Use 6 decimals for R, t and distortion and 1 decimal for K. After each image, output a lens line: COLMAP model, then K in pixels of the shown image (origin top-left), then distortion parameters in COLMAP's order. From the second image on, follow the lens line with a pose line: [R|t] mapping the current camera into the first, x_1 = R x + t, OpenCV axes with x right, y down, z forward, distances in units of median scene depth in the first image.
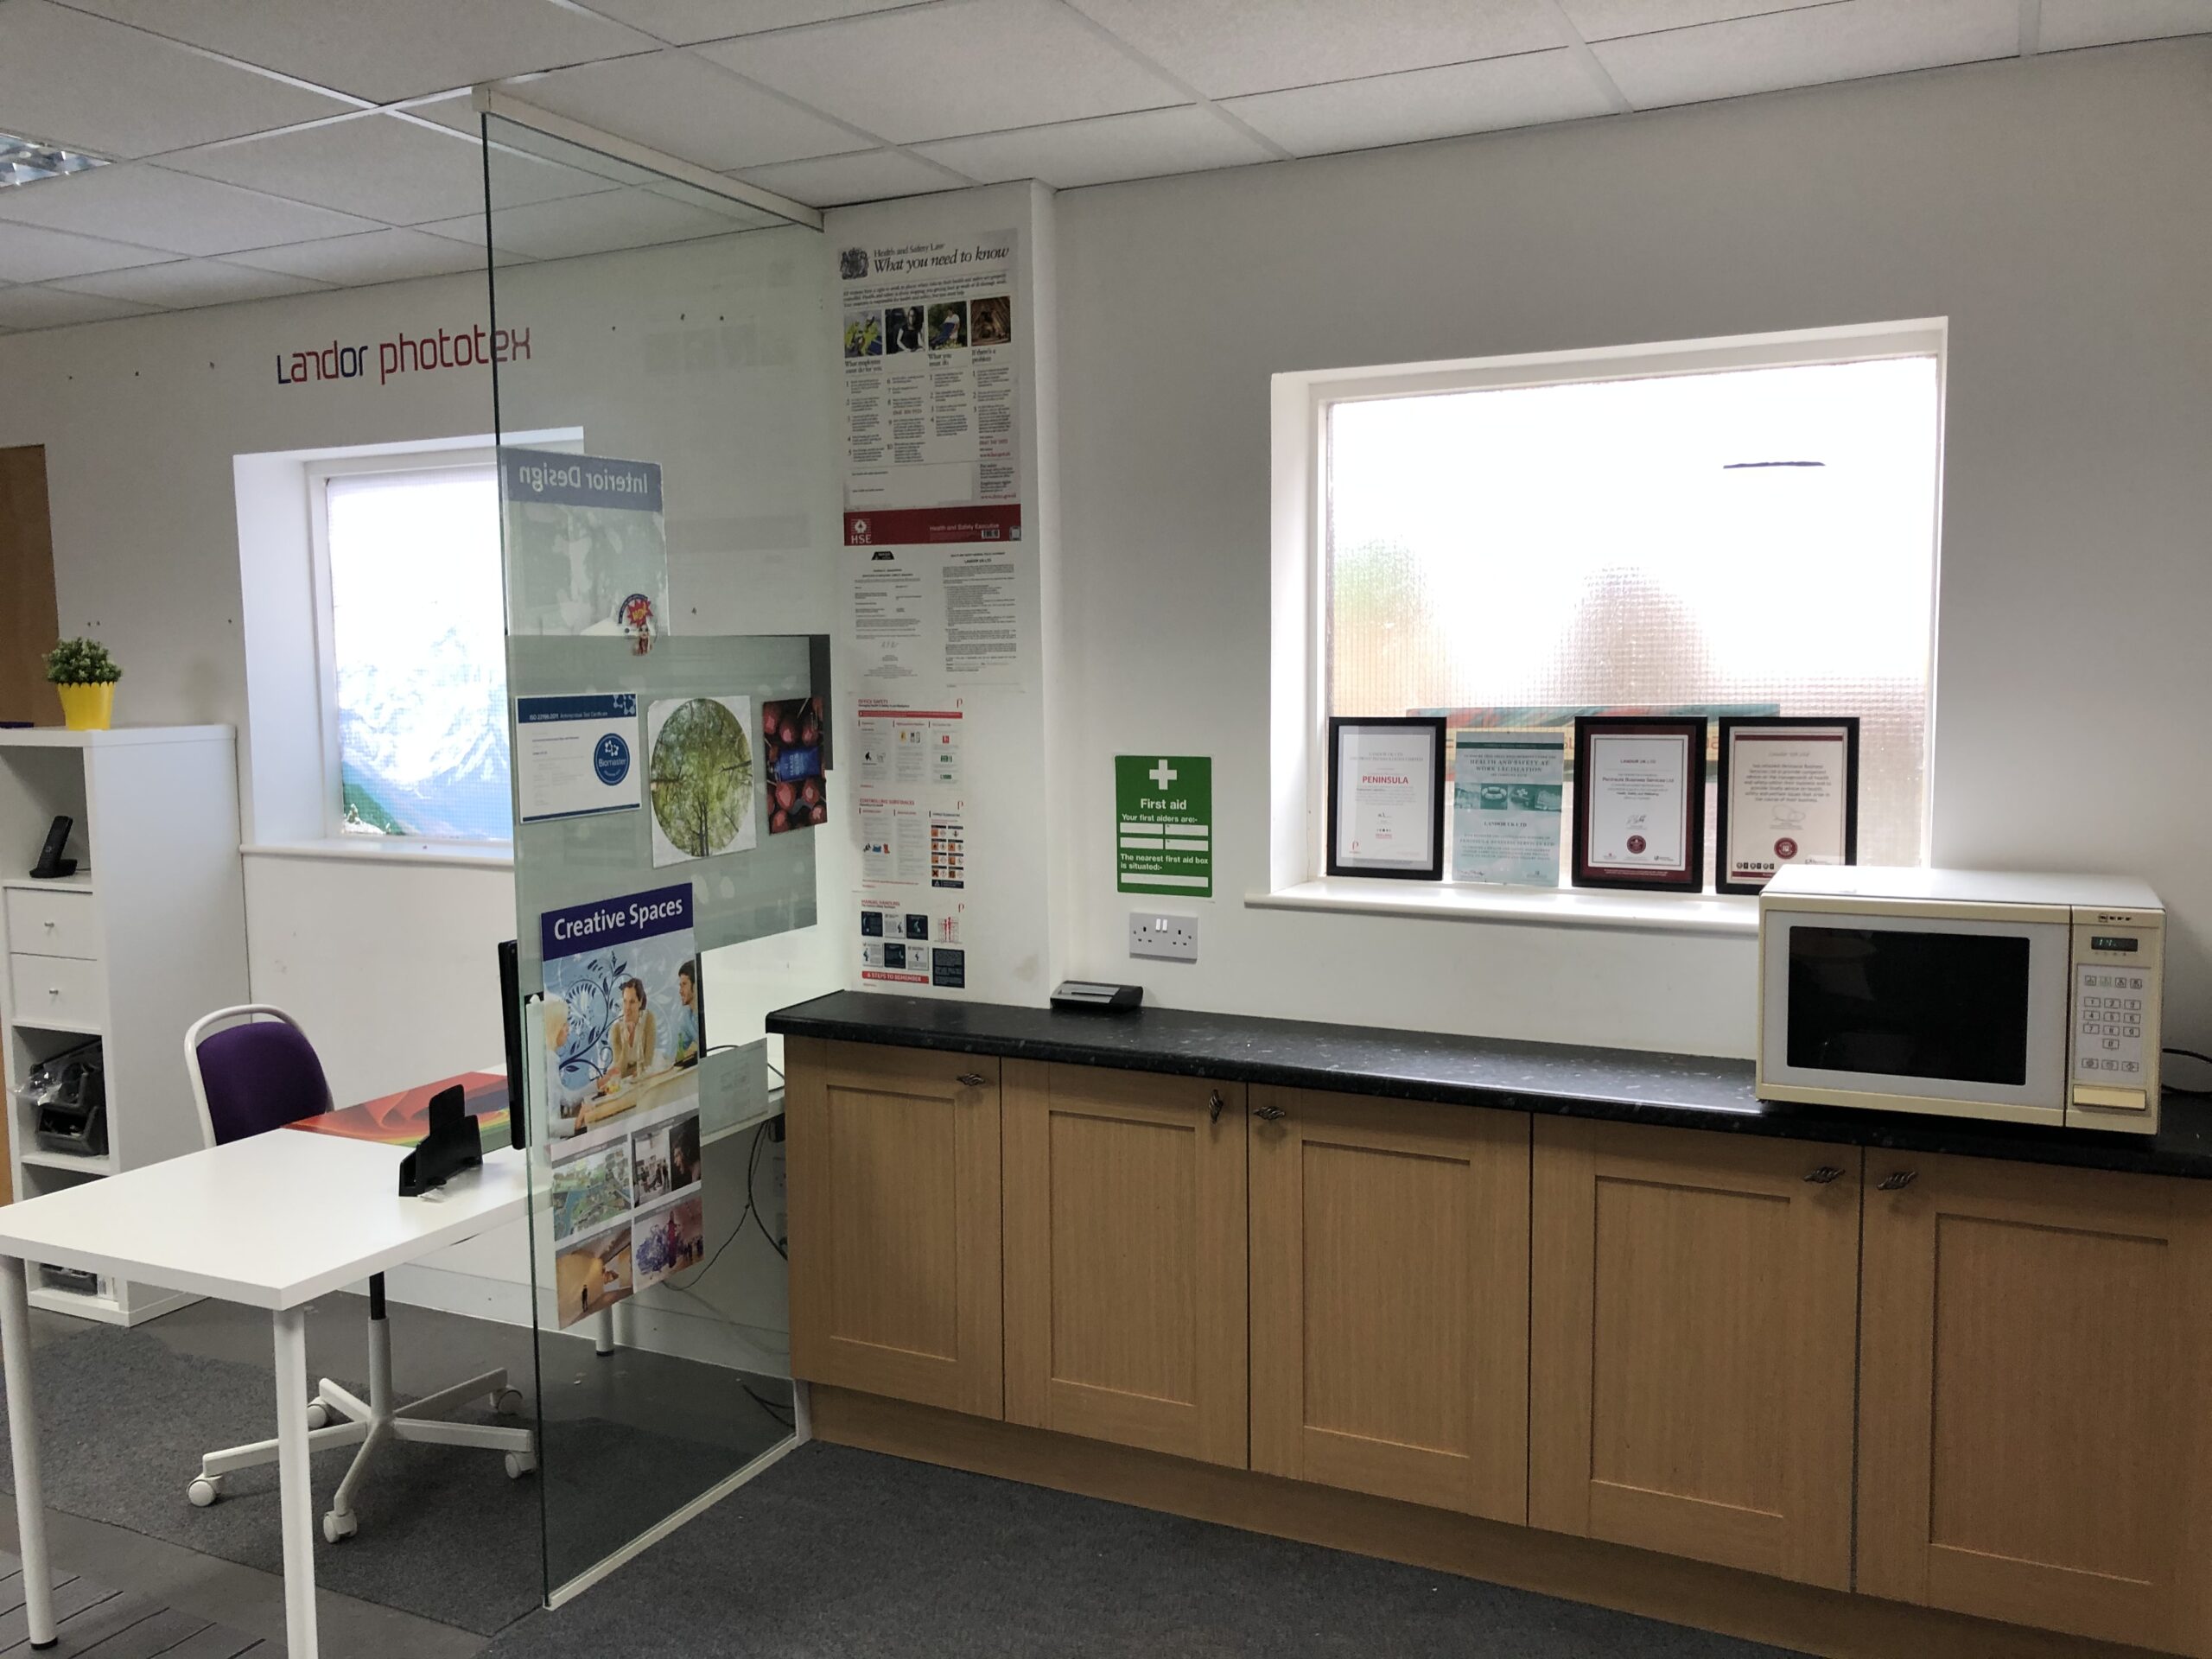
lens RADIAL K [[1811.6, 0, 1109.7], [0, 1811.6, 824.0], [0, 0, 1]] dist [0.009371, 0.002596]
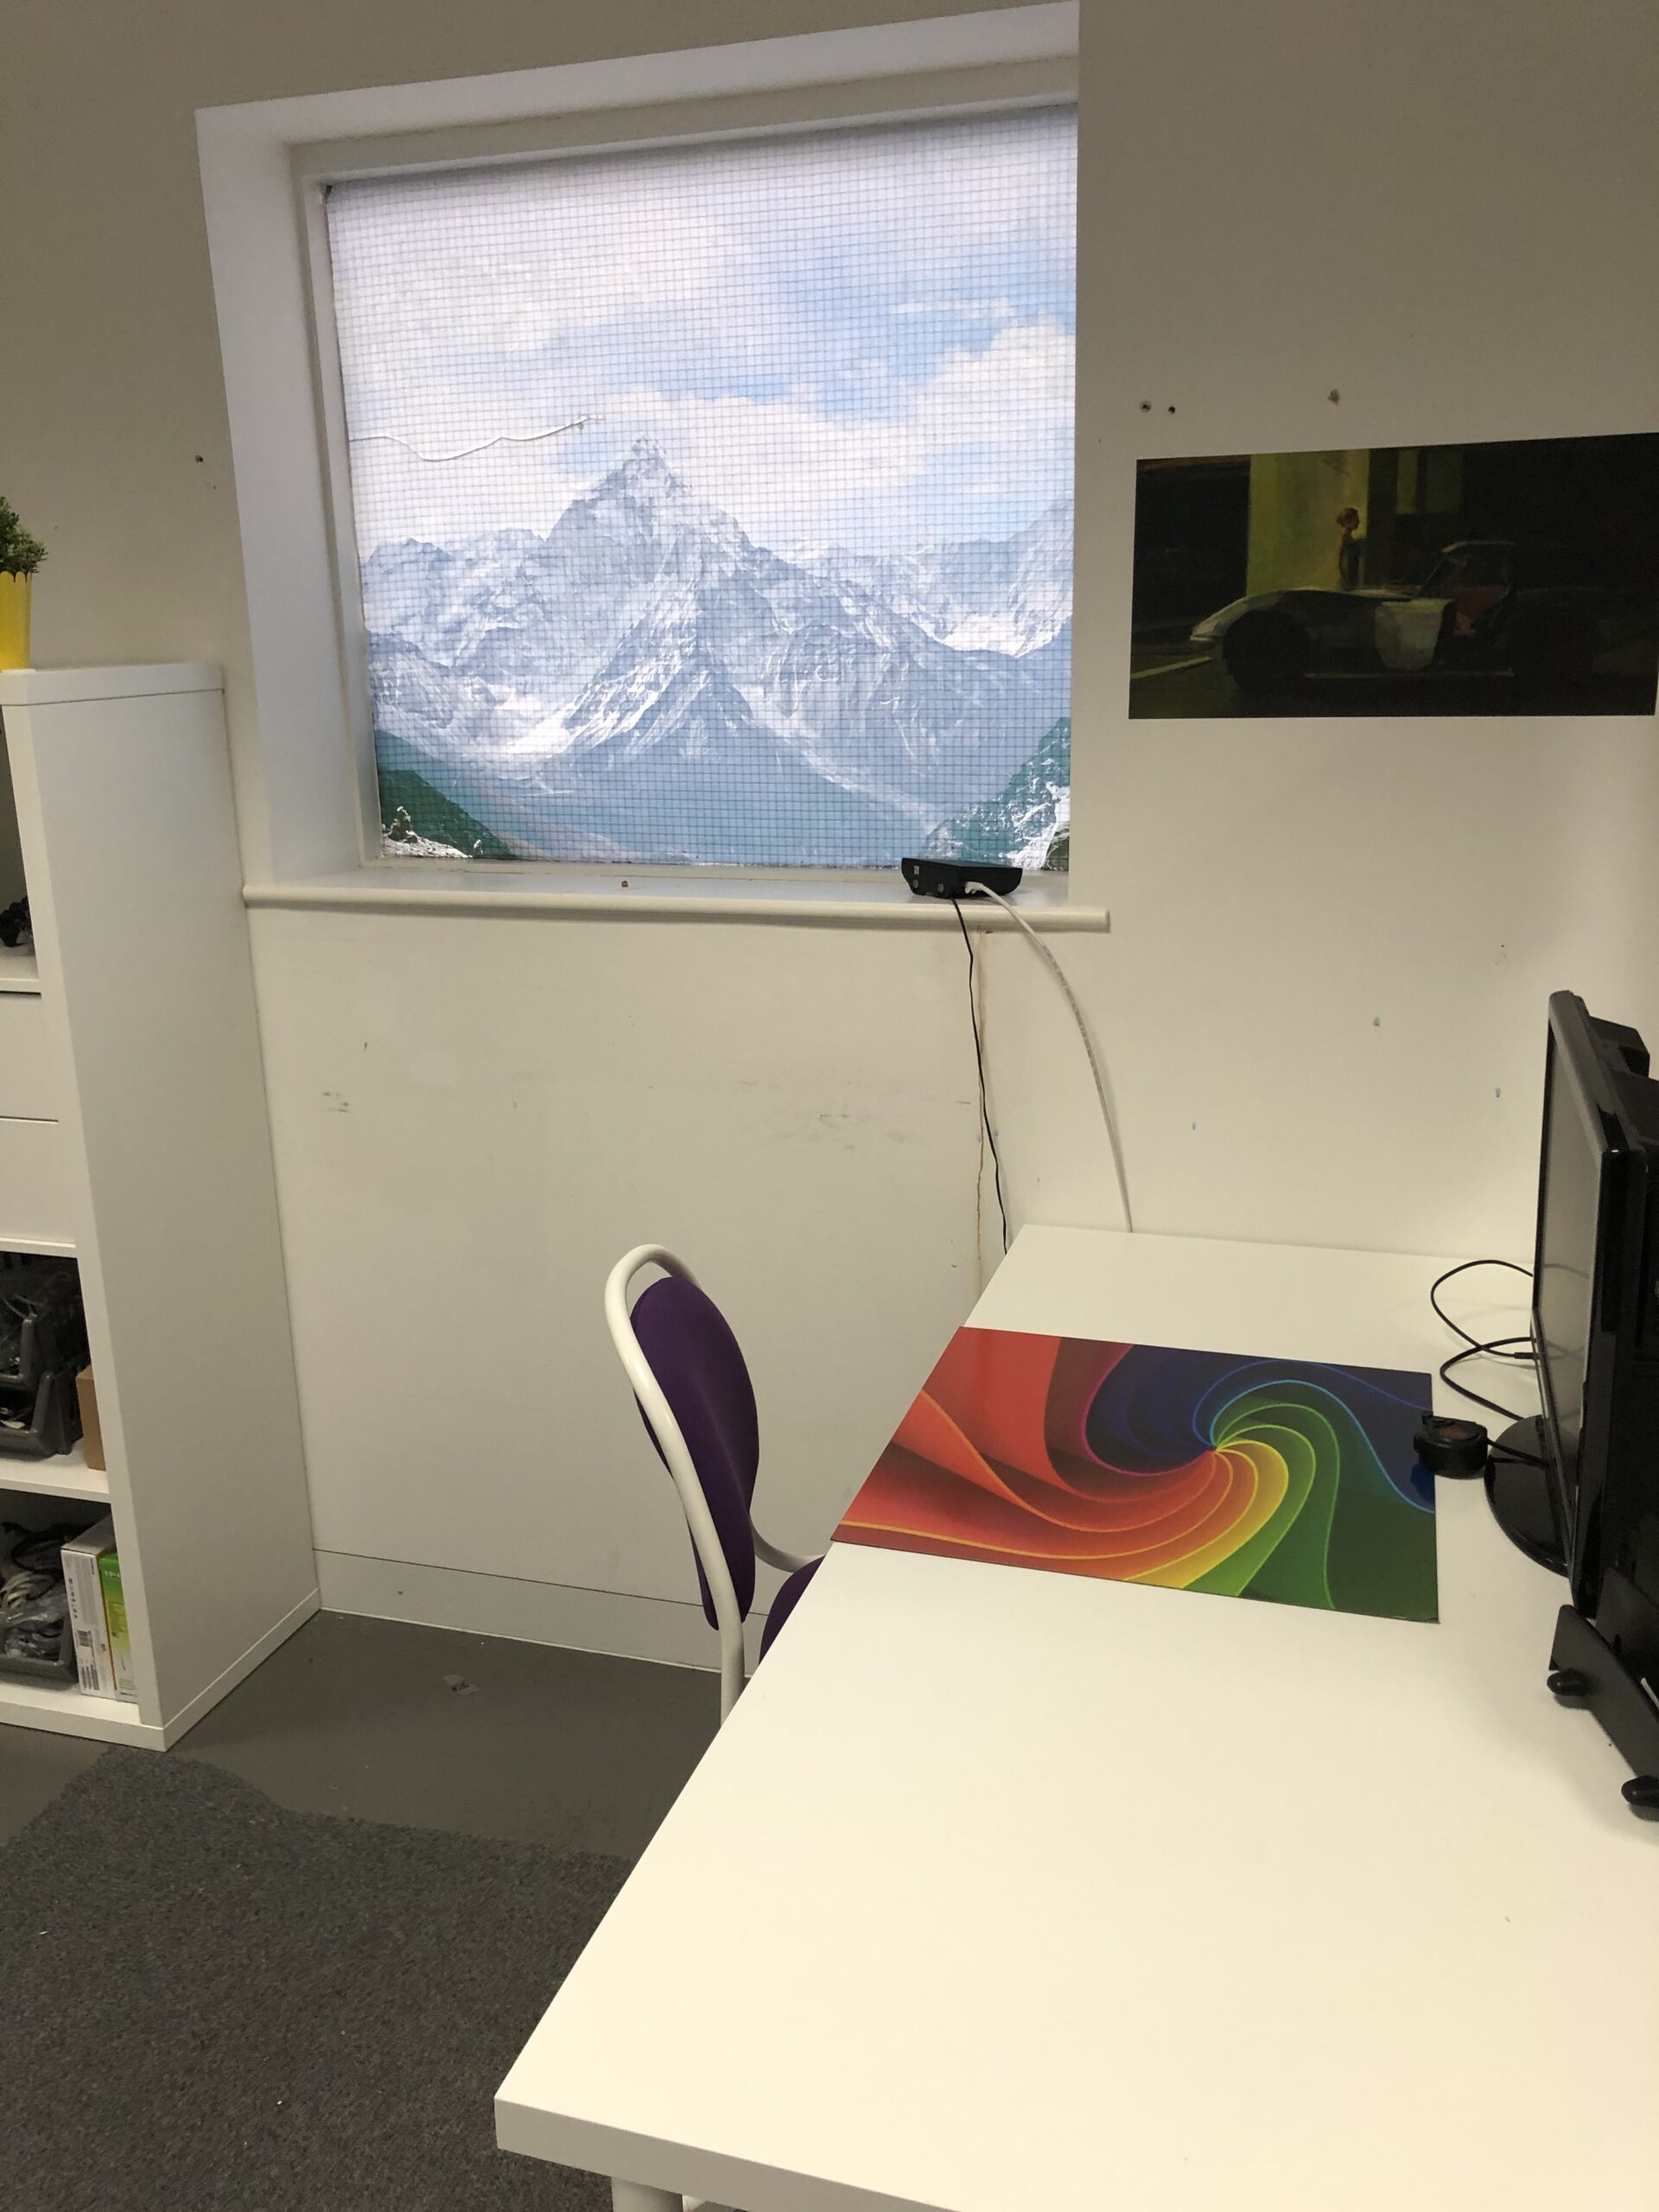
lens RADIAL K [[1811.6, 0, 826.5], [0, 1811.6, 1109.5], [0, 0, 1]] dist [0.009371, 0.002596]
pose [[0.990179, -0.046194, 0.131956, -0.376797], [0.022973, 0.984767, 0.172354, -0.012606], [-0.137908, -0.167630, 0.976157, 0.424947]]
